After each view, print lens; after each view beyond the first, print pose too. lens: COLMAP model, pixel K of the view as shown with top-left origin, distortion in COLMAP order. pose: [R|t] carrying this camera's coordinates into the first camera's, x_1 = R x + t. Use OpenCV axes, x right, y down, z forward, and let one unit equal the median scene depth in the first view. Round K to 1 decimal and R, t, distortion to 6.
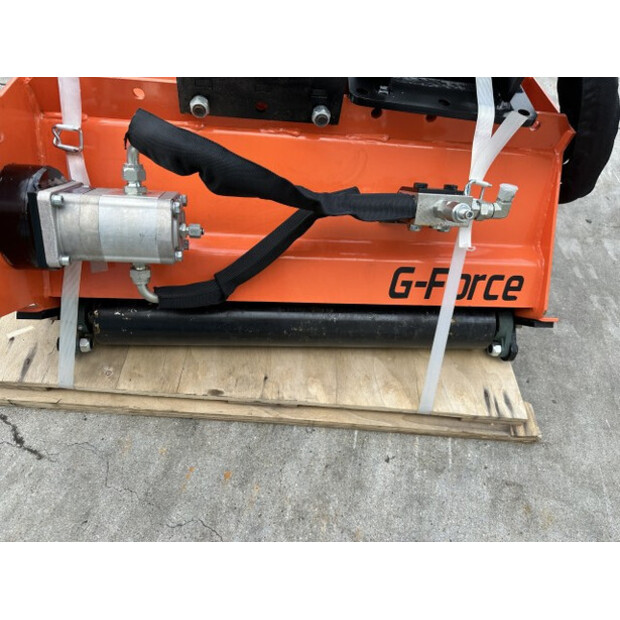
lens RADIAL K [[440.4, 0, 306.5], [0, 440.4, 305.7], [0, 0, 1]] dist [0.016531, -0.034341]
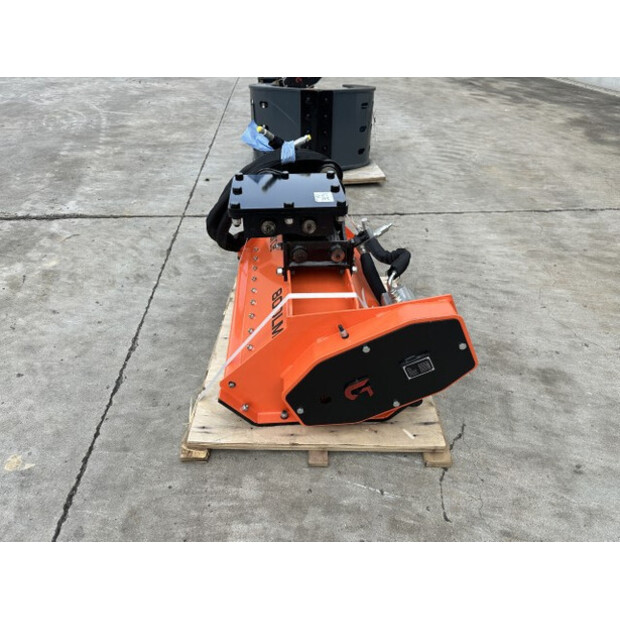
lens RADIAL K [[440.4, 0, 312.2], [0, 440.4, 305.0], [0, 0, 1]] dist [0.016531, -0.034341]
pose [[-0.013959, -0.650391, 0.759472, -1.642525], [0.786326, 0.462042, 0.410133, -1.165862], [-0.617654, 0.602917, 0.504969, 0.103634]]
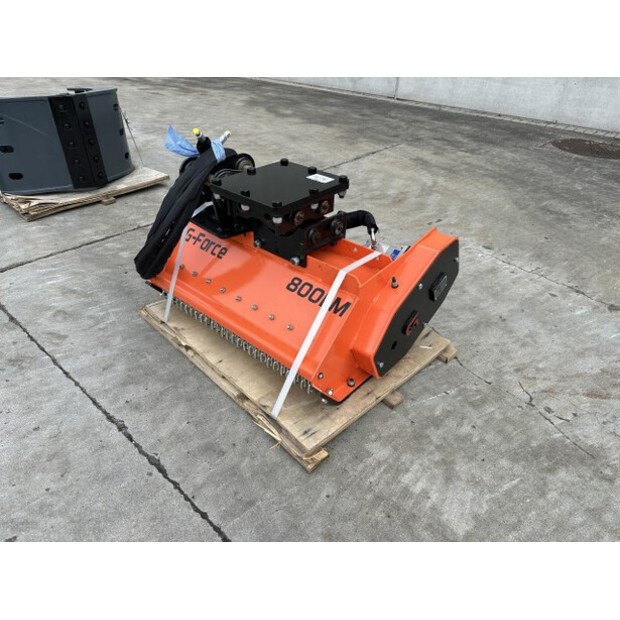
lens RADIAL K [[440.4, 0, 303.7], [0, 440.4, 303.6], [0, 0, 1]] dist [0.016531, -0.034341]
pose [[-0.693646, -0.500325, 0.518198, -1.260737], [0.502772, 0.178881, 0.845708, -2.079354], [-0.515825, 0.847158, 0.127470, 0.892538]]
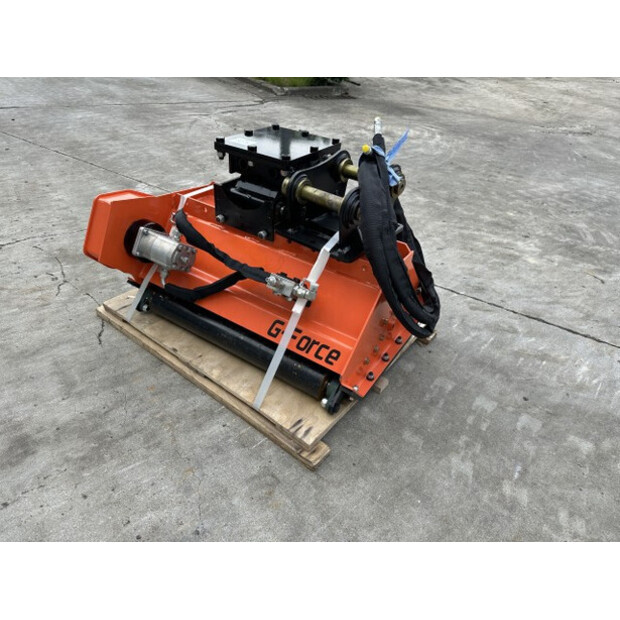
lens RADIAL K [[440.4, 0, 310.0], [0, 440.4, 303.9], [0, 0, 1]] dist [0.016531, -0.034341]
pose [[0.806001, 0.285104, -0.518728, 1.186798], [-0.459411, 0.853907, -0.244509, 0.224052], [0.373234, 0.435384, 0.819230, -0.419256]]
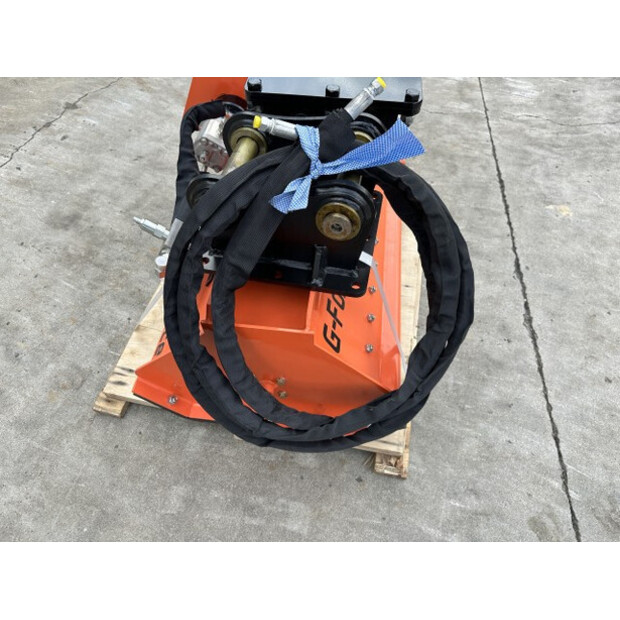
lens RADIAL K [[440.4, 0, 305.9], [0, 440.4, 309.4], [0, 0, 1]] dist [0.016531, -0.034341]
pose [[-0.188753, 0.717637, -0.670351, 1.177284], [-0.792368, 0.291946, 0.535649, -1.106454], [0.580108, 0.632270, 0.513527, 0.526493]]
